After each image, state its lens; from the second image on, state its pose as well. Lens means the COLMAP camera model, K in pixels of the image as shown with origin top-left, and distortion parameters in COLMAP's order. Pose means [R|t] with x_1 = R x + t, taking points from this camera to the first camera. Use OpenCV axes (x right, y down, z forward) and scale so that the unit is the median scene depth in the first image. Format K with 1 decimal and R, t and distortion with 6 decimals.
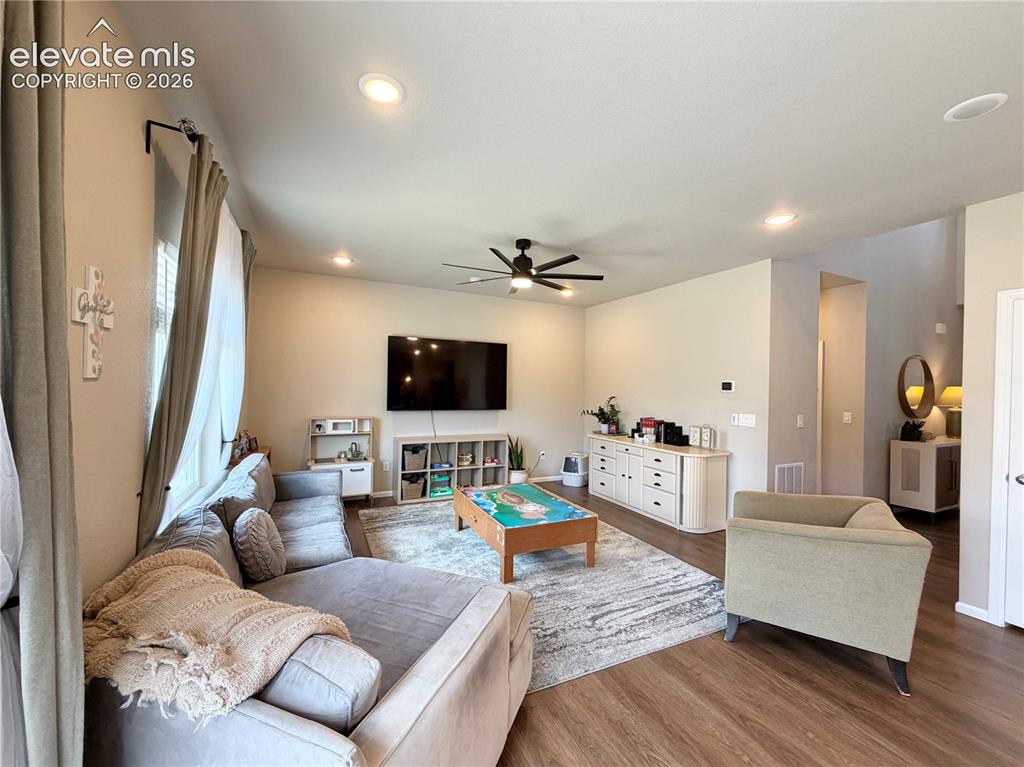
lens RADIAL K [[408.7, 0, 508.5], [0, 408.7, 382.8], [0, 0, 1]] dist [-0.000556, 0.000131]
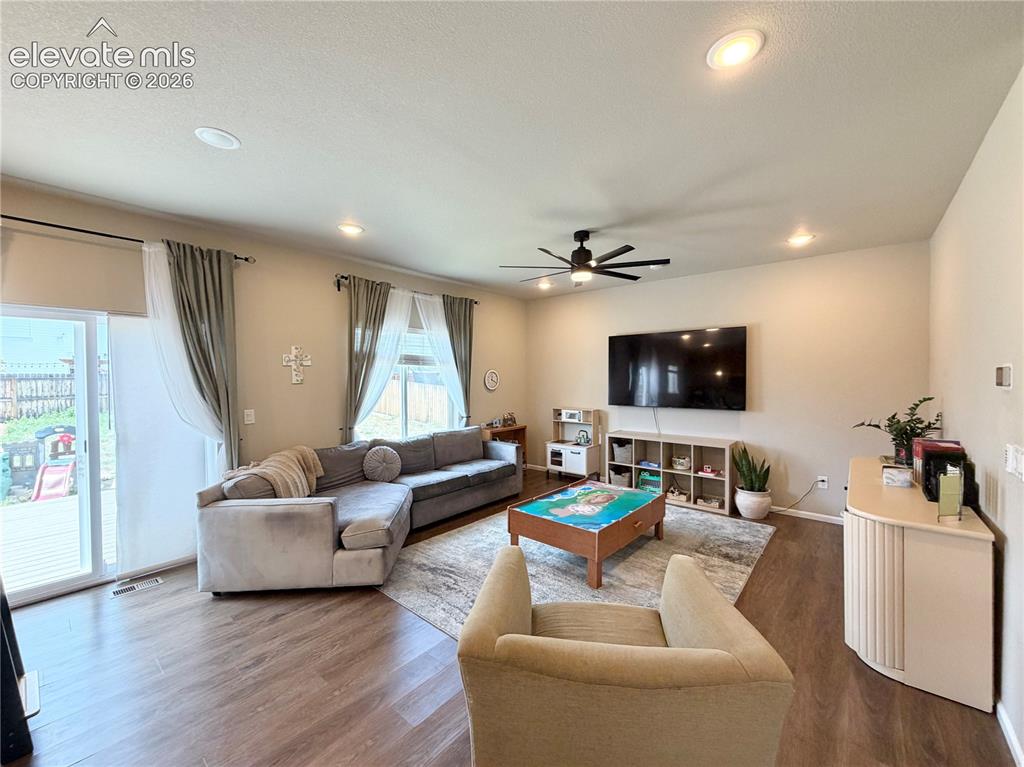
lens RADIAL K [[408.7, 0, 508.5], [0, 408.7, 382.8], [0, 0, 1]] dist [-0.000556, 0.000131]
pose [[0.405082, -0.007807, -0.914247, 0.633351], [0.019813, 0.999804, 0.000241, 0.003714], [0.914066, -0.018212, 0.405157, 0.329970]]
